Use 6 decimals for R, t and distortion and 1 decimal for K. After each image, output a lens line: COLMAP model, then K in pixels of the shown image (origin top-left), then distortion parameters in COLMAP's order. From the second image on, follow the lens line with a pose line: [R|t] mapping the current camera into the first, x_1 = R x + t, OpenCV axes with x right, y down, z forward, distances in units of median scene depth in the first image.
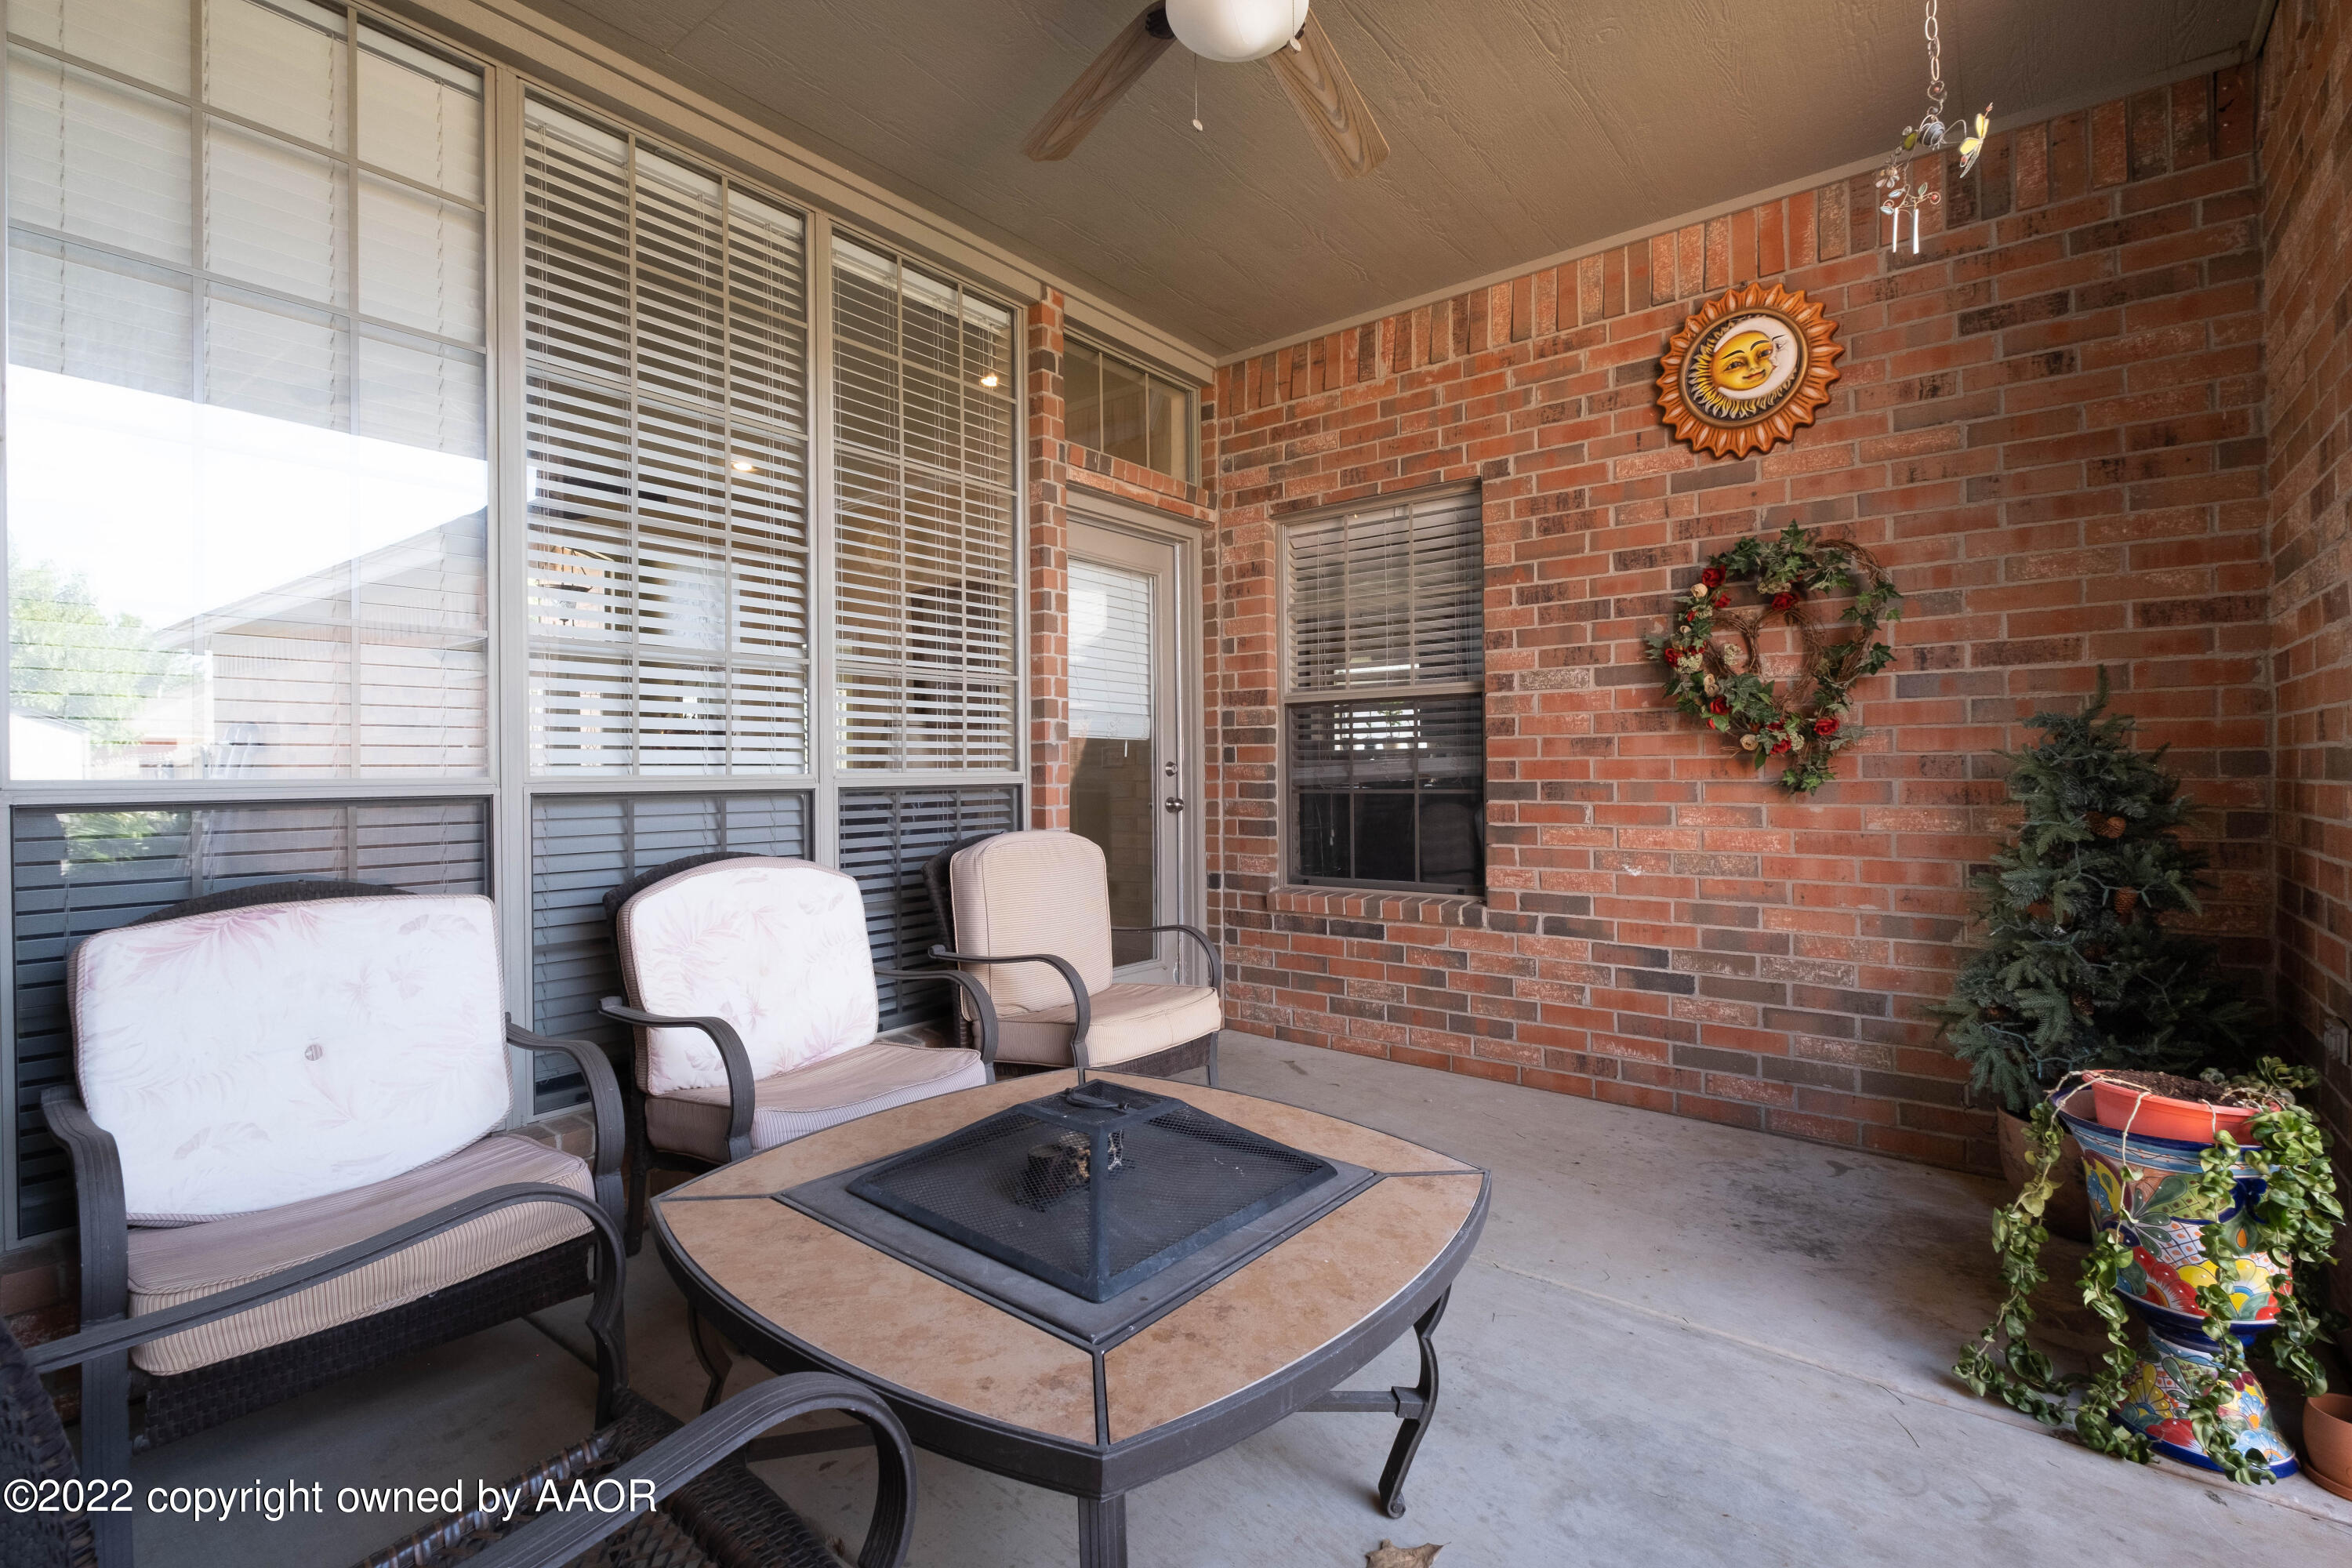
lens RADIAL K [[1058.3, 0, 1193.3], [0, 1058.3, 772.0], [0, 0, 1]] dist [0.003891, -0.003819]
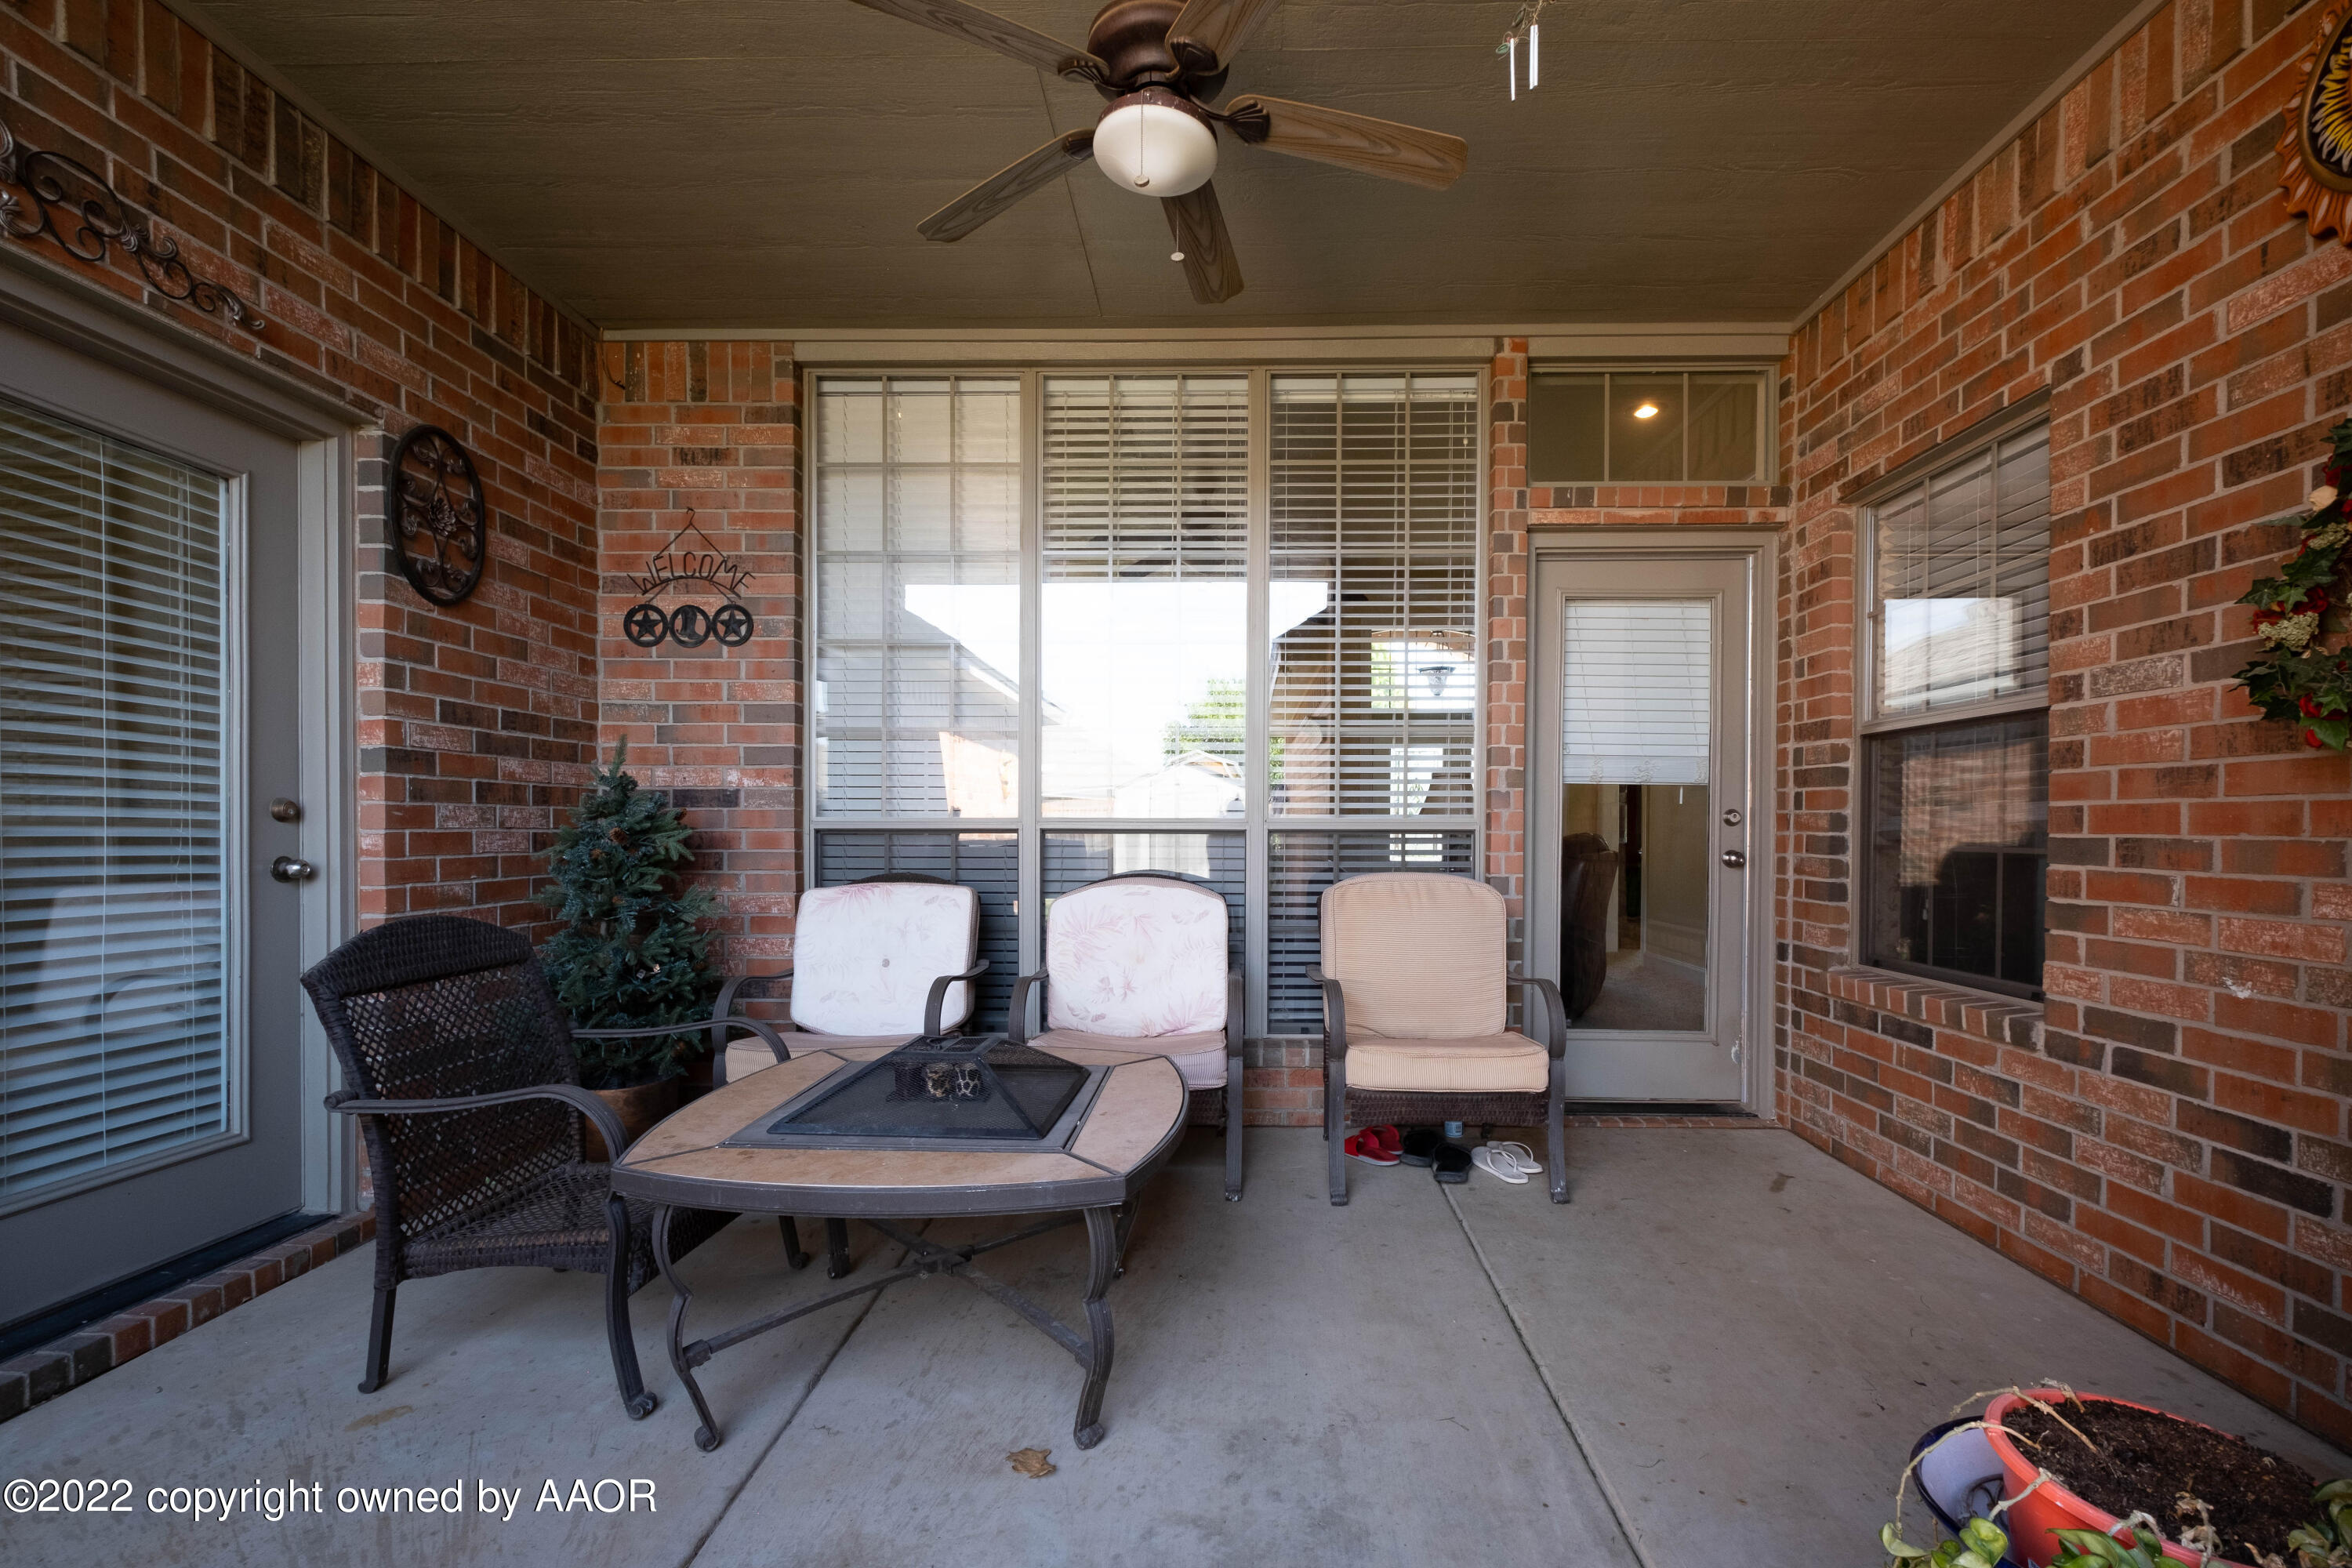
lens RADIAL K [[1058.3, 0, 1230.5], [0, 1058.3, 840.1], [0, 0, 1]] dist [0.003891, -0.003819]
pose [[0.605726, 0.019620, -0.795432, 0.508067], [-0.007440, 0.999792, 0.018995, 0.002312], [0.795639, -0.005588, 0.605746, 0.177359]]
